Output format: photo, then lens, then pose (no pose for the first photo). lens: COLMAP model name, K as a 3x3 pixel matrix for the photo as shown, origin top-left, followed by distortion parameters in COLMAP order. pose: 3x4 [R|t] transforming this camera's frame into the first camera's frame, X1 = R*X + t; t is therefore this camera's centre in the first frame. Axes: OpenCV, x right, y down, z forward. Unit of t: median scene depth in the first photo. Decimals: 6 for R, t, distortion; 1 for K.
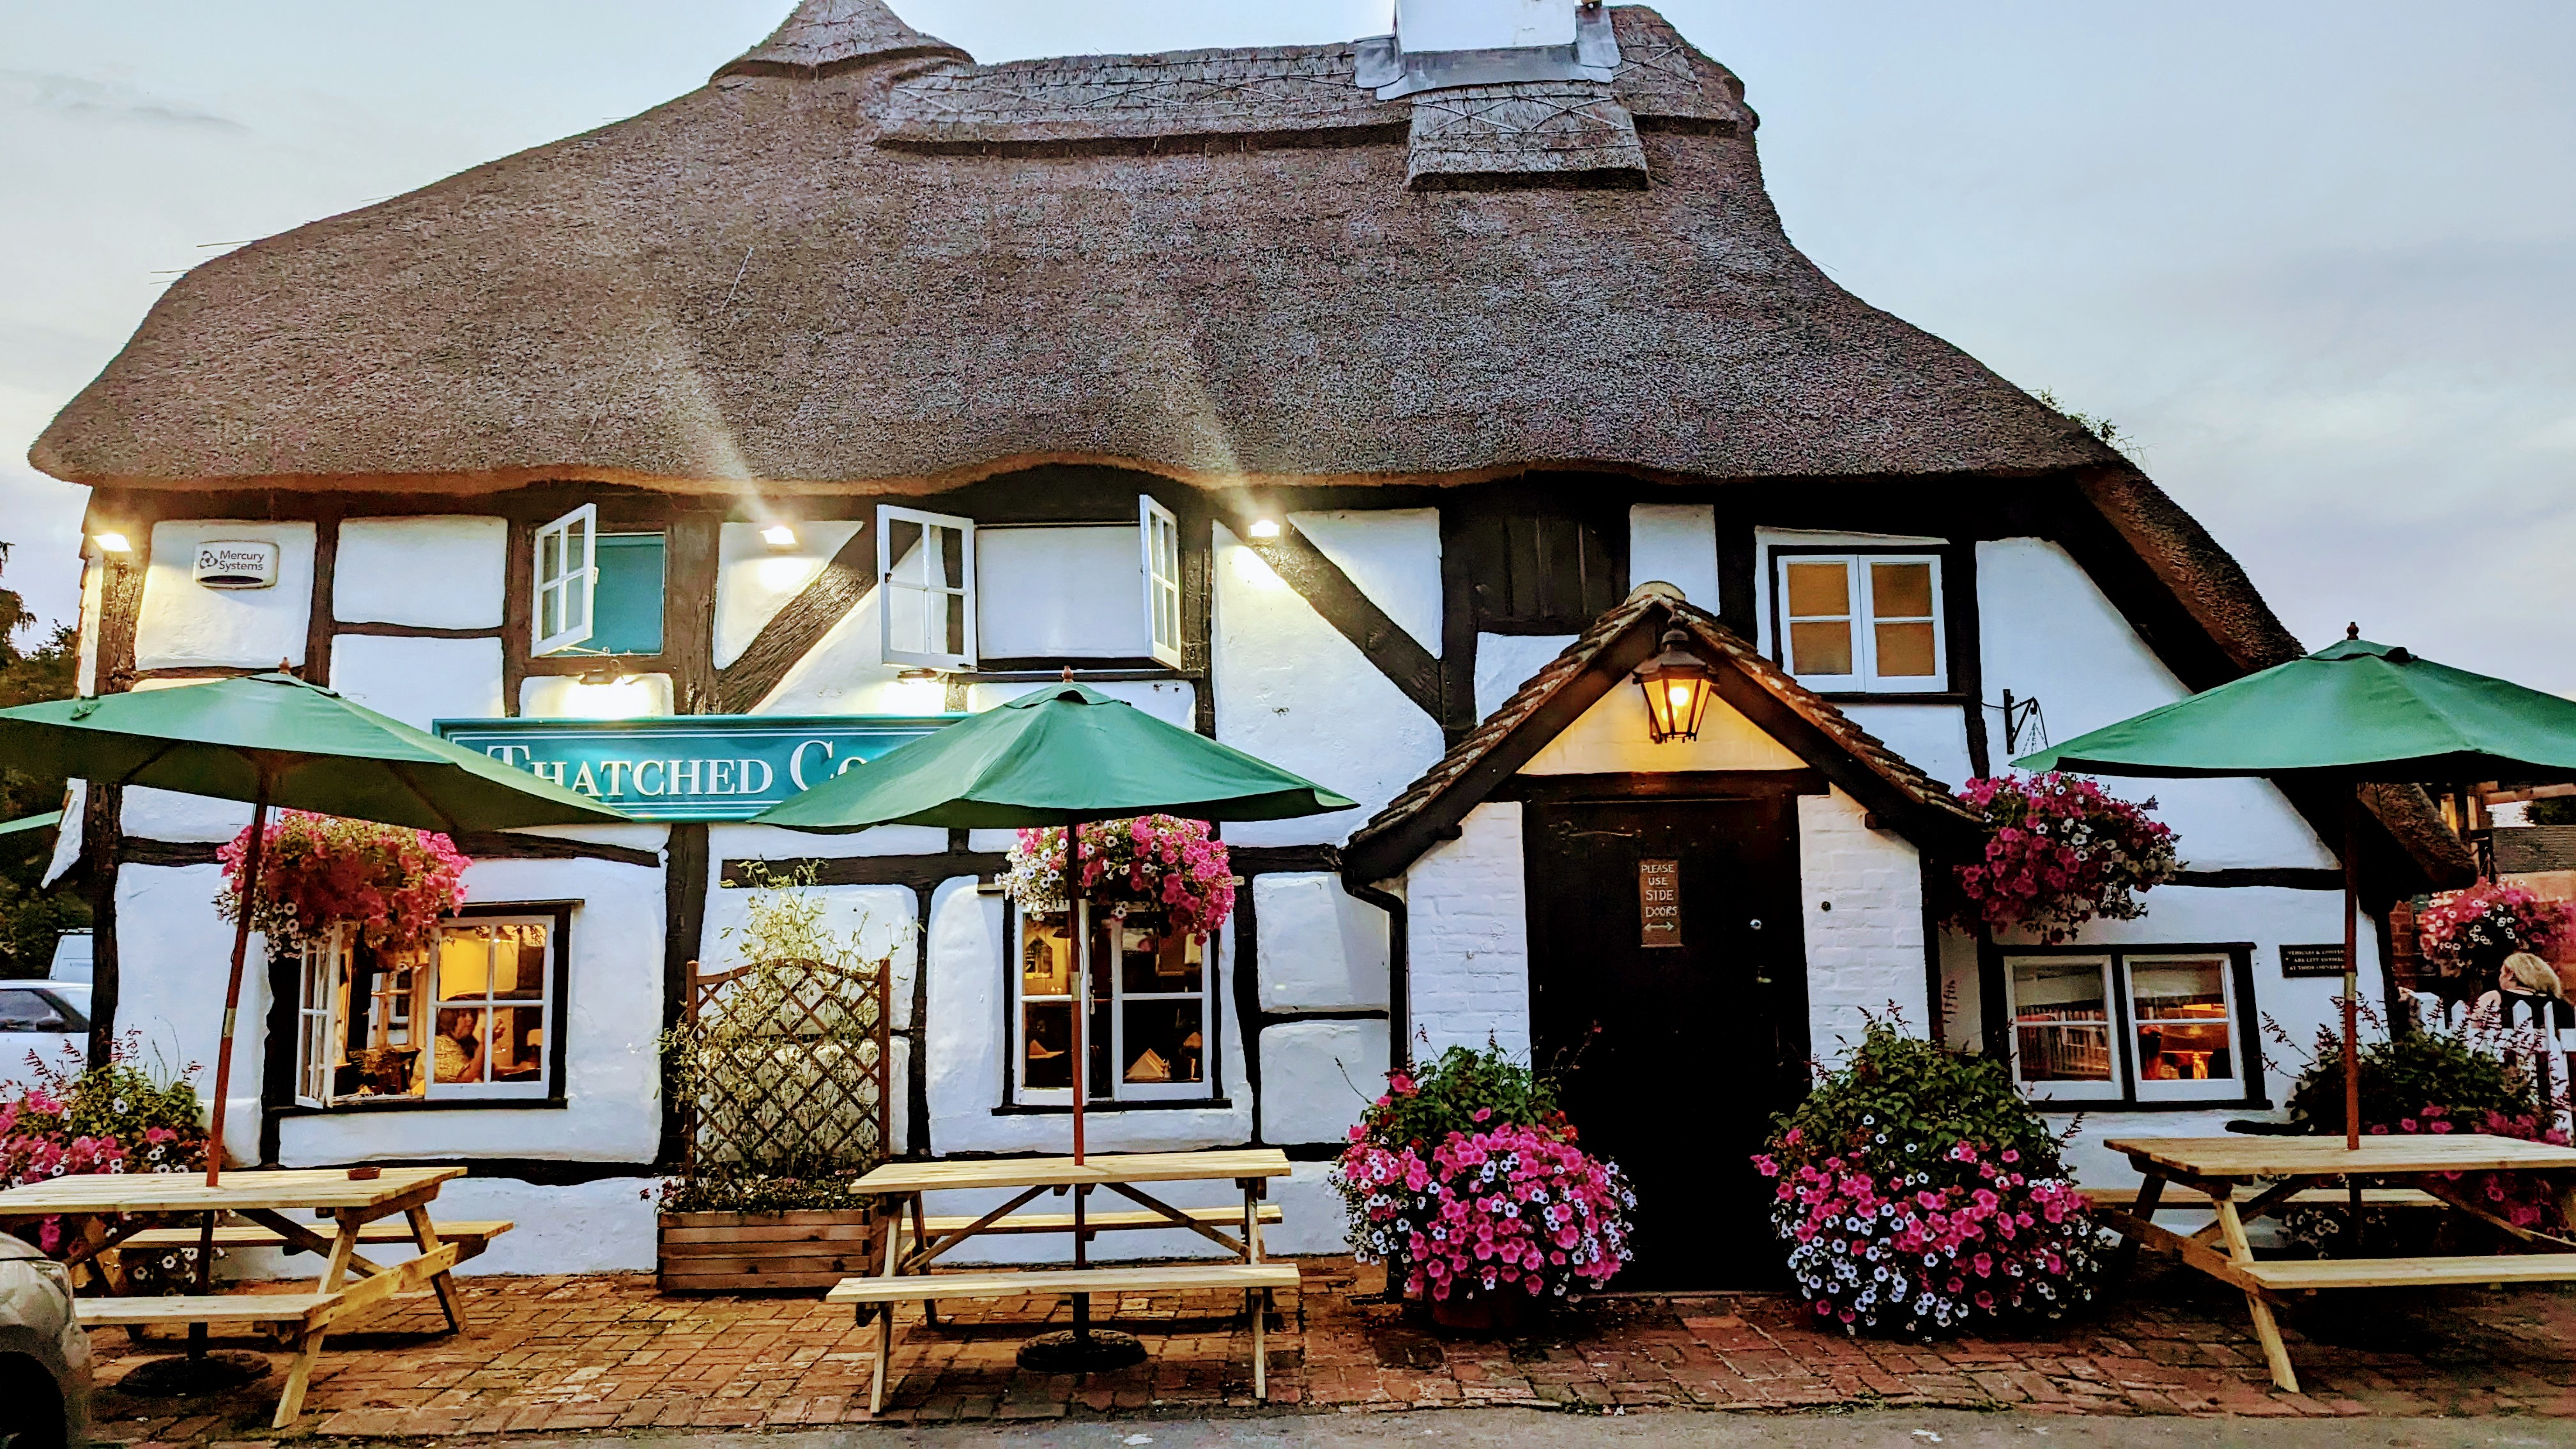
lens RADIAL K [[1879.7, 0, 1279.7], [0, 1879.7, 732.8], [0, 0, 1]] dist [0.000833, -0.005675]
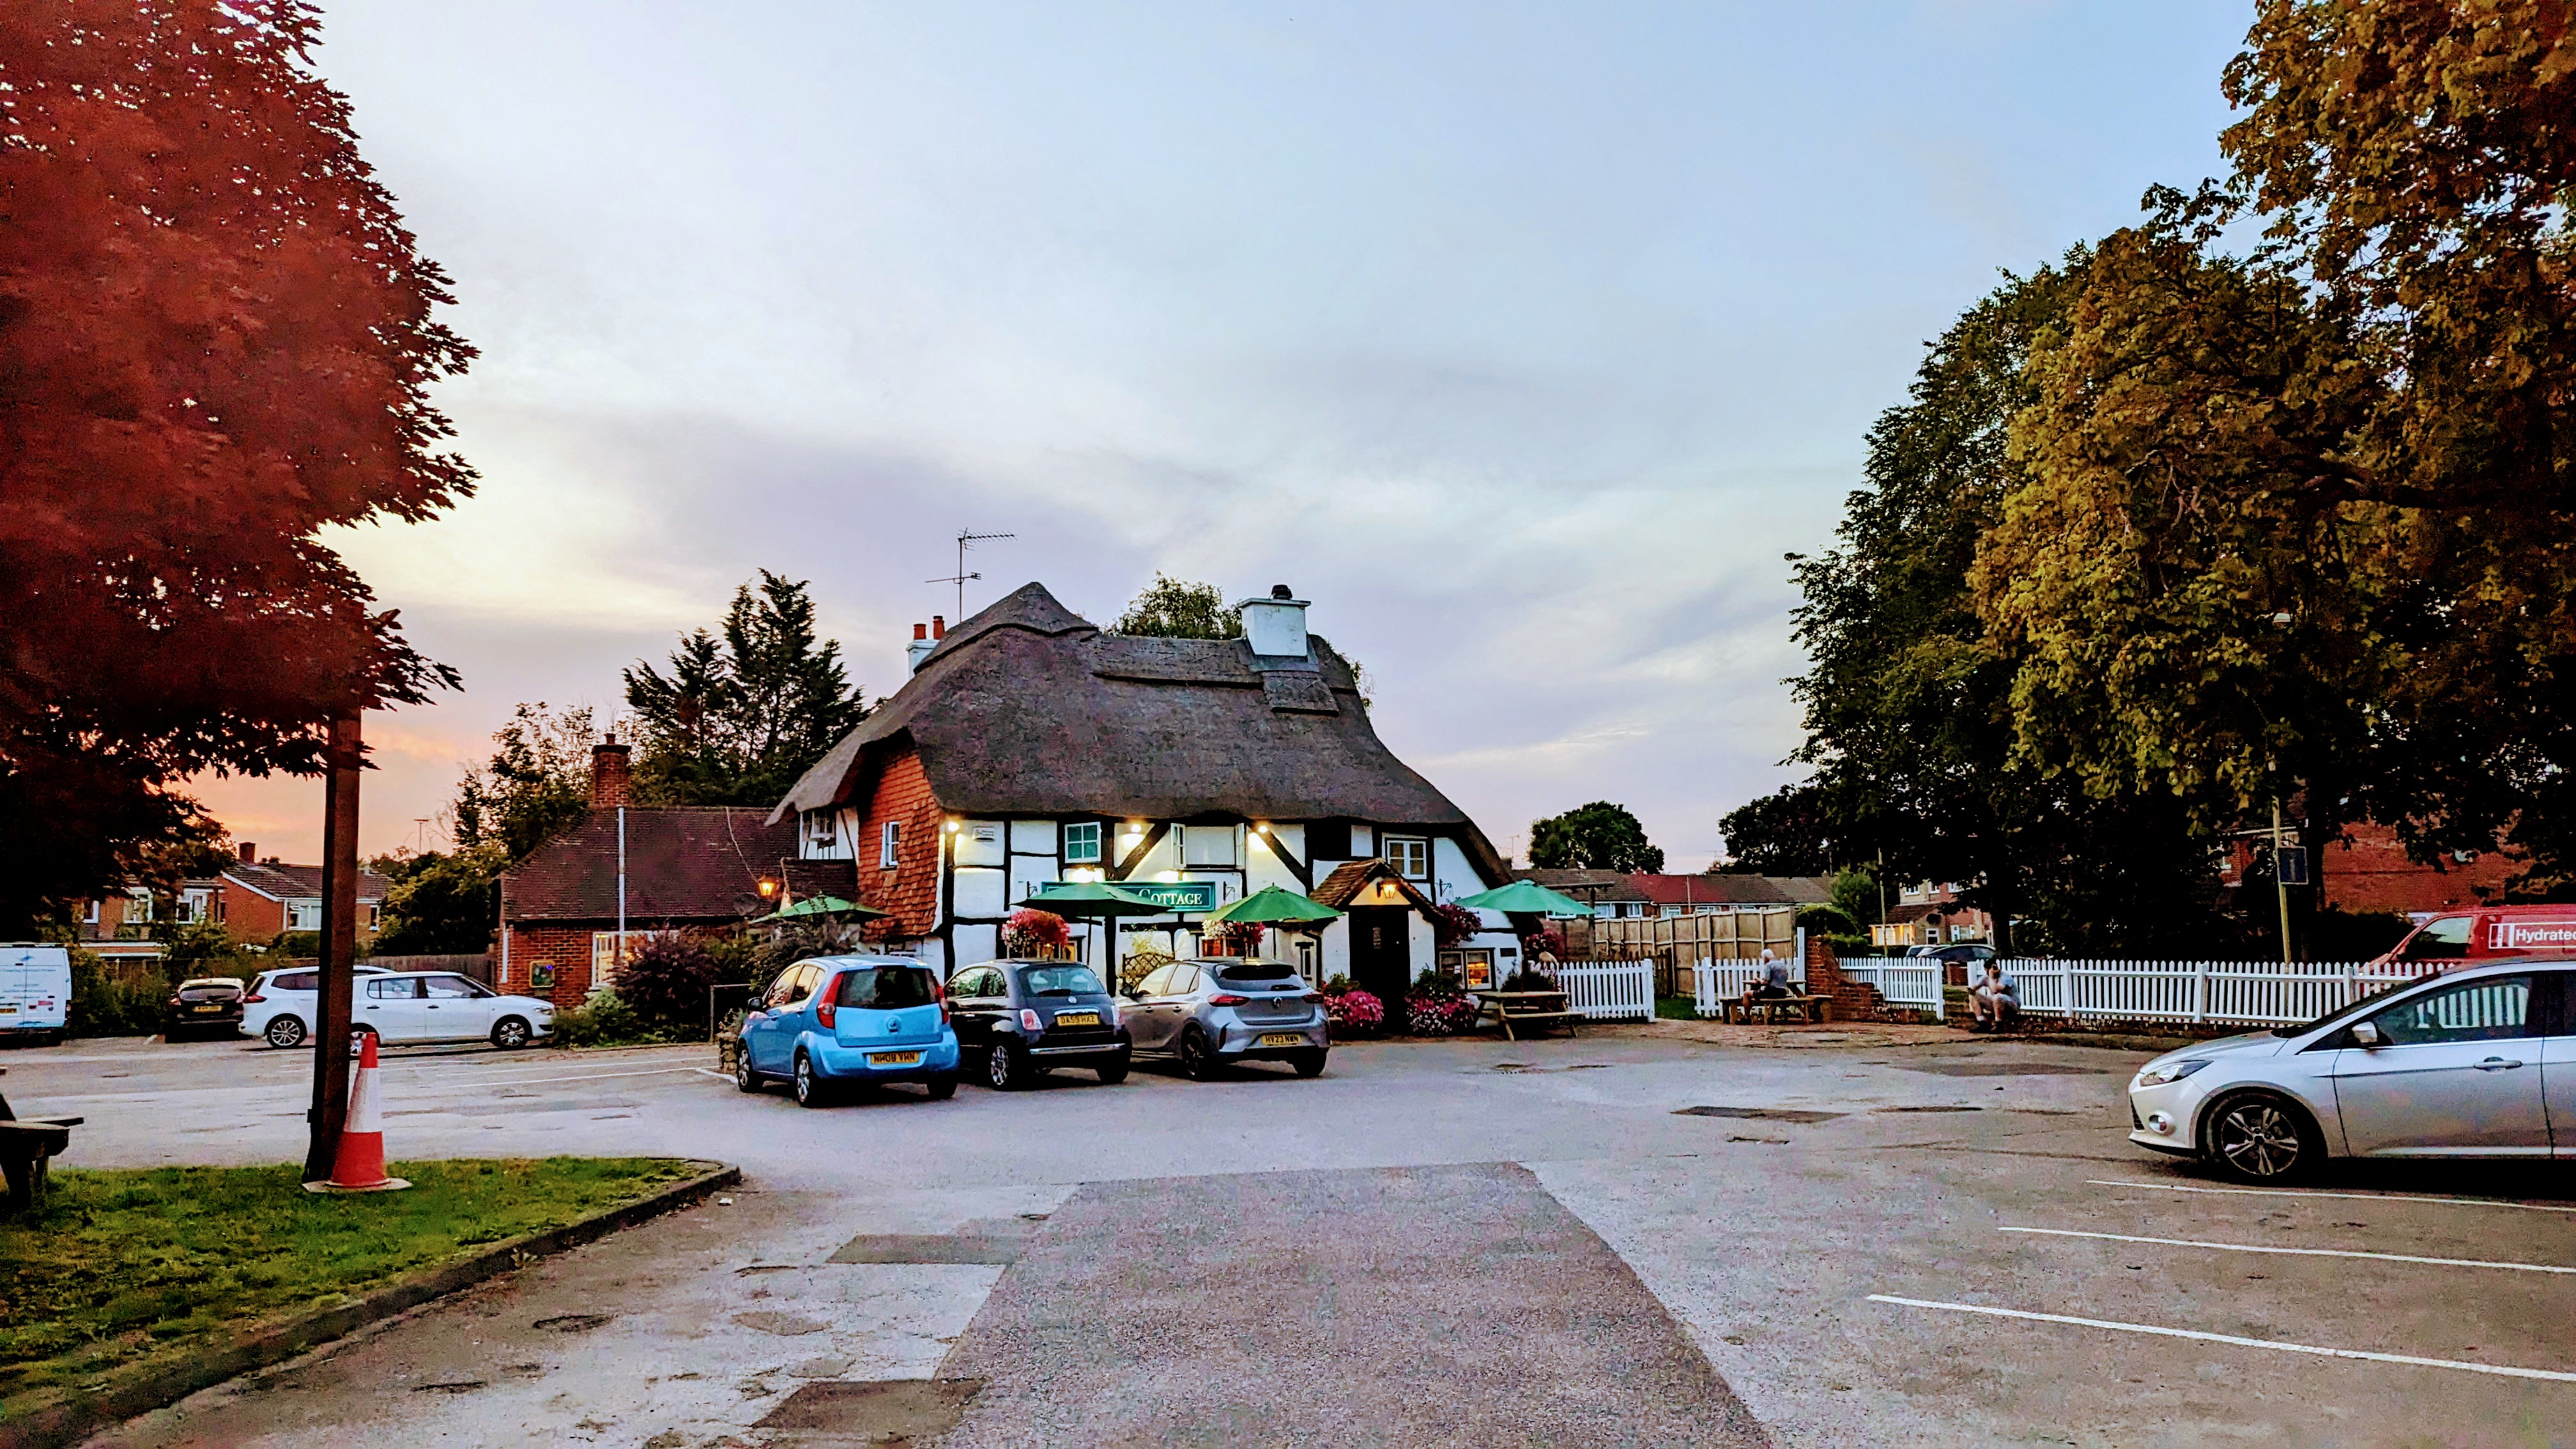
lens RADIAL K [[1879.7, 0, 1288.9], [0, 1879.7, 720.5], [0, 0, 1]] dist [0.000833, -0.005675]
pose [[0.891596, 0.052851, 0.449737, -1.591541], [-0.047303, 0.998602, -0.023573, -0.238103], [-0.450355, -0.000257, 0.892850, -2.215254]]
